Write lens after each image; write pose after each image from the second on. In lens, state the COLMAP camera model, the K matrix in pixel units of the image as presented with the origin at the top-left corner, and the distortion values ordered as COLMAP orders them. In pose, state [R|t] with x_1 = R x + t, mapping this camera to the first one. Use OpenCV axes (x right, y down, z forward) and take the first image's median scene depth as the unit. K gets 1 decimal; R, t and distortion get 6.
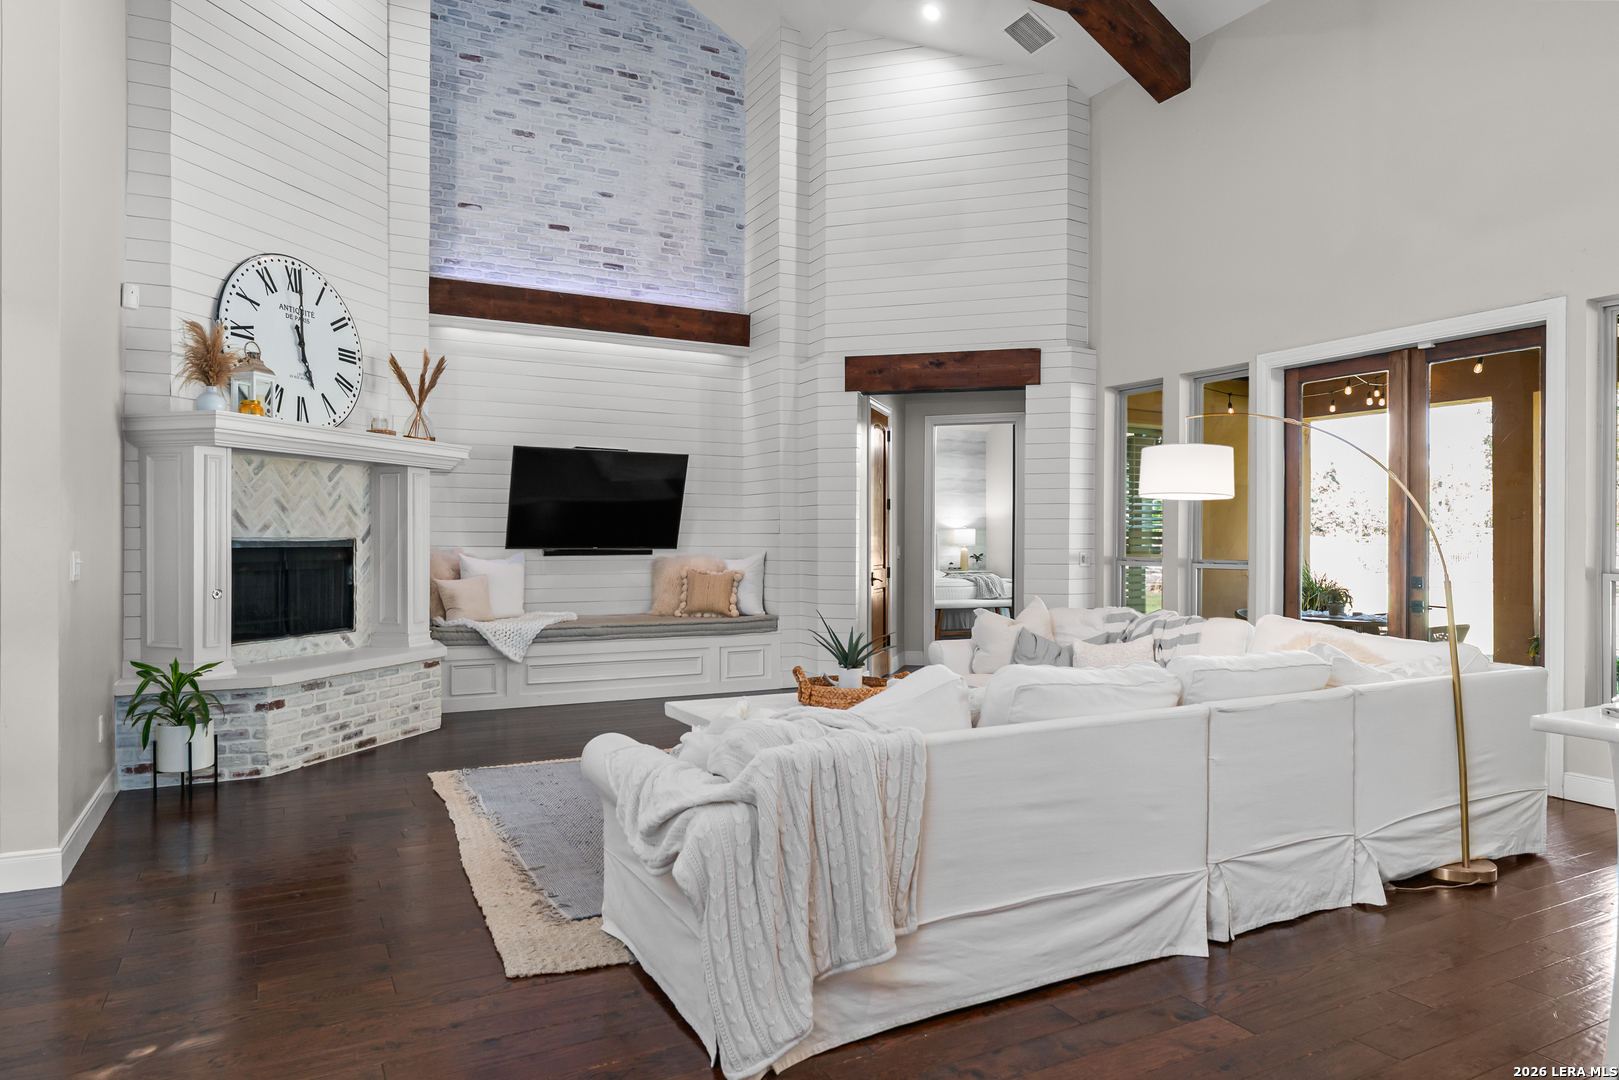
lens RADIAL K [[1010.9, 0, 812.2], [0, 1010.9, 533.6], [0, 0, 1]] dist [-0.004636, 0.002369]
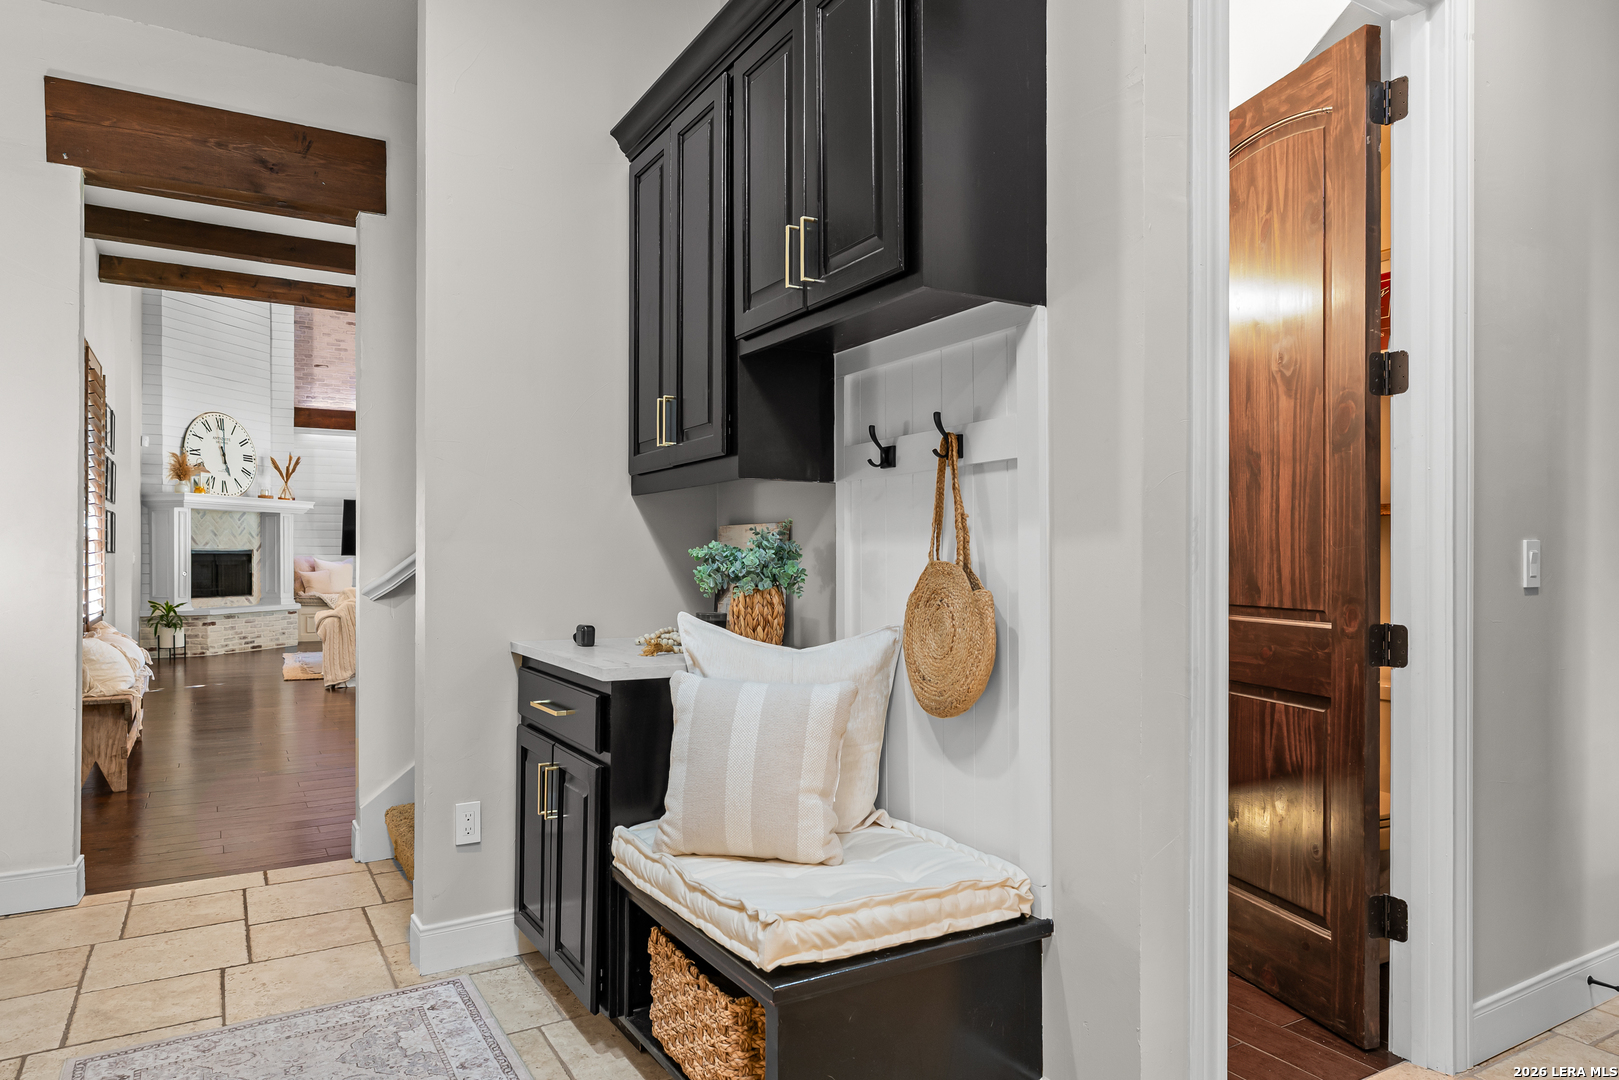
lens RADIAL K [[1010.9, 0, 805.3], [0, 1010.9, 554.1], [0, 0, 1]] dist [-0.004636, 0.002369]
pose [[0.999213, -0.002802, 0.039568, 0.566311], [0.002677, 0.999991, 0.003215, 0.010855], [-0.039577, -0.003107, 0.999212, -1.048778]]
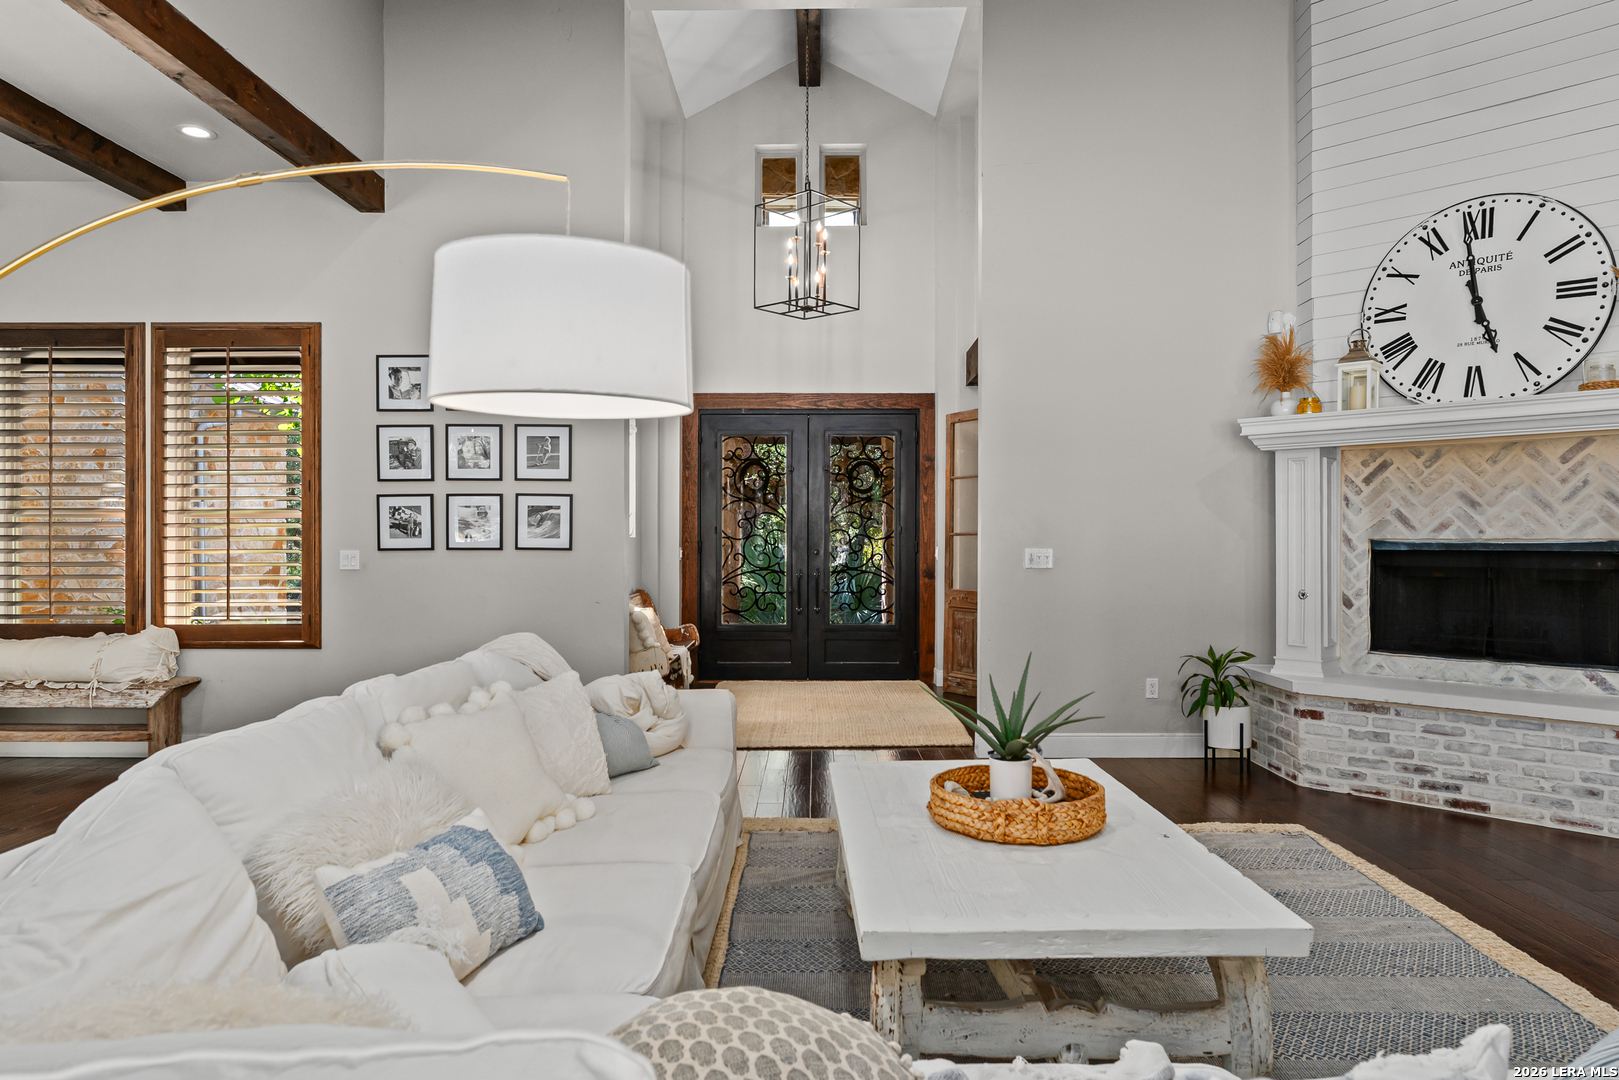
lens RADIAL K [[1023.3, 0, 813.2], [0, 1023.3, 539.6], [0, 0, 1]] dist [0.002769, -0.000275]
pose [[-0.476314, -0.004357, -0.879265, 0.447548], [0.001208, 0.999984, -0.005610, 0.008204], [0.879274, -0.003734, -0.476301, 0.867237]]
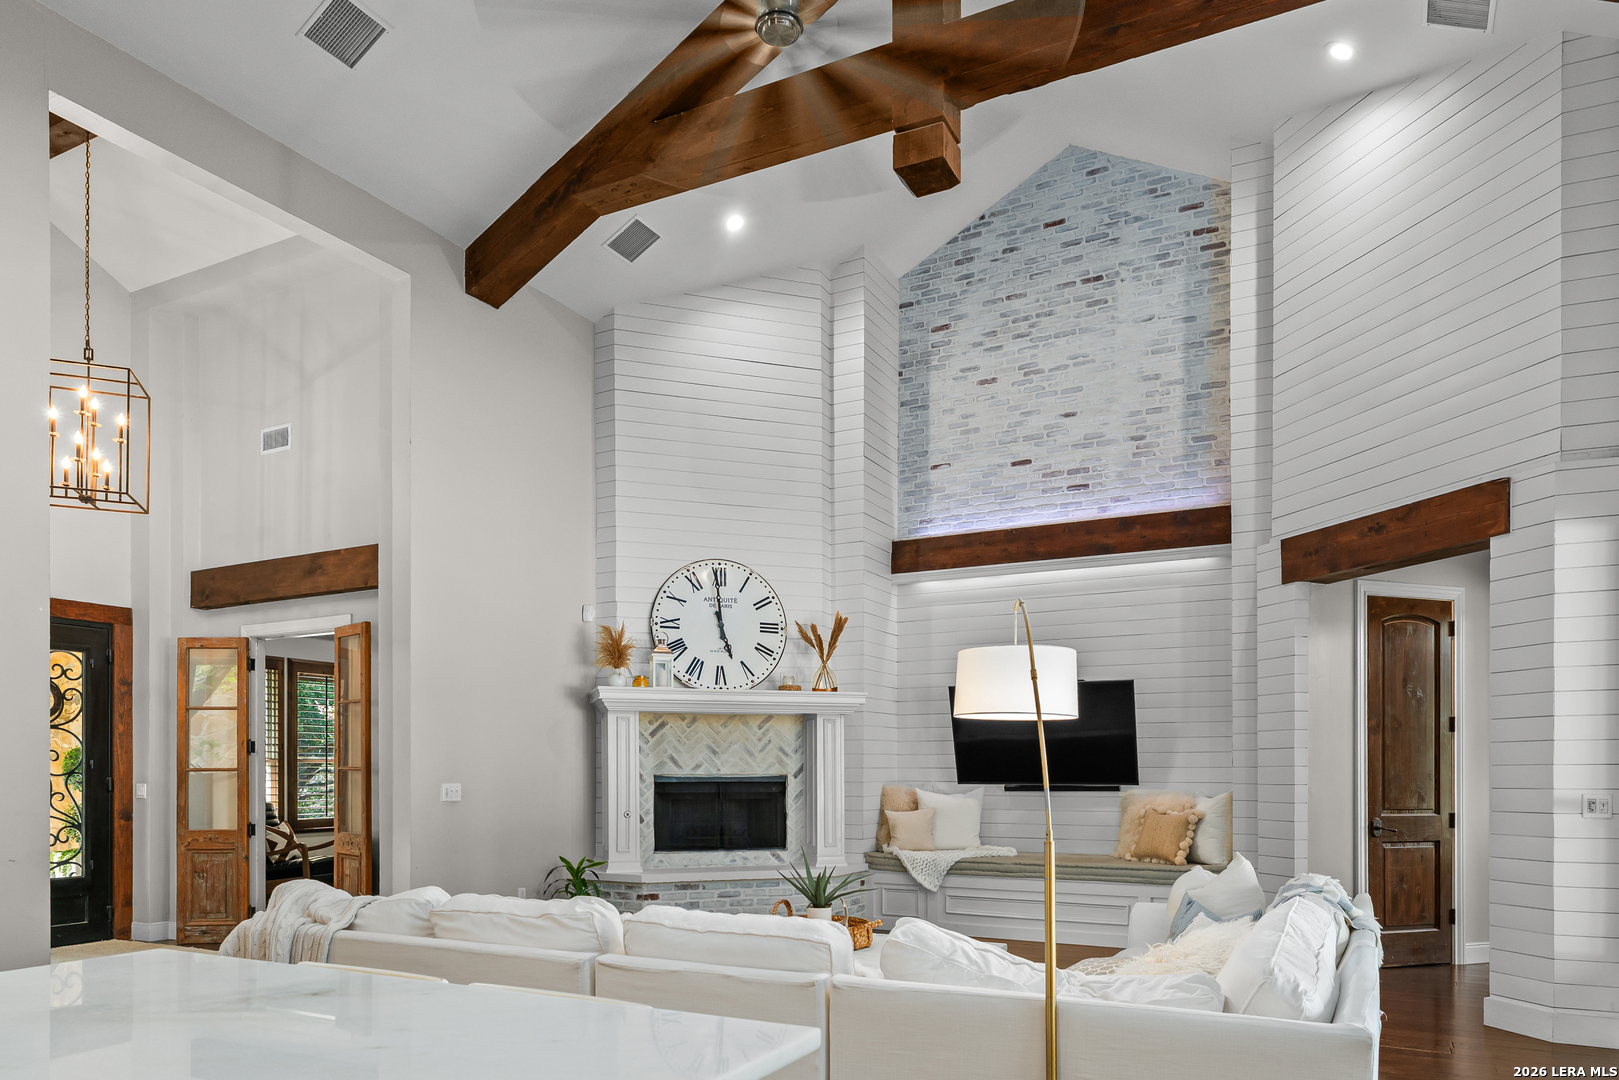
lens RADIAL K [[1064.6, 0, 812.9], [0, 1064.6, 768.6], [0, 0, 1]] dist [-0.000052, -0.003759]
pose [[0.564157, -0.007463, -0.825634, 0.648794], [0.006868, 0.999967, -0.004345, 0.003120], [0.825639, -0.003219, 0.564190, 0.305264]]
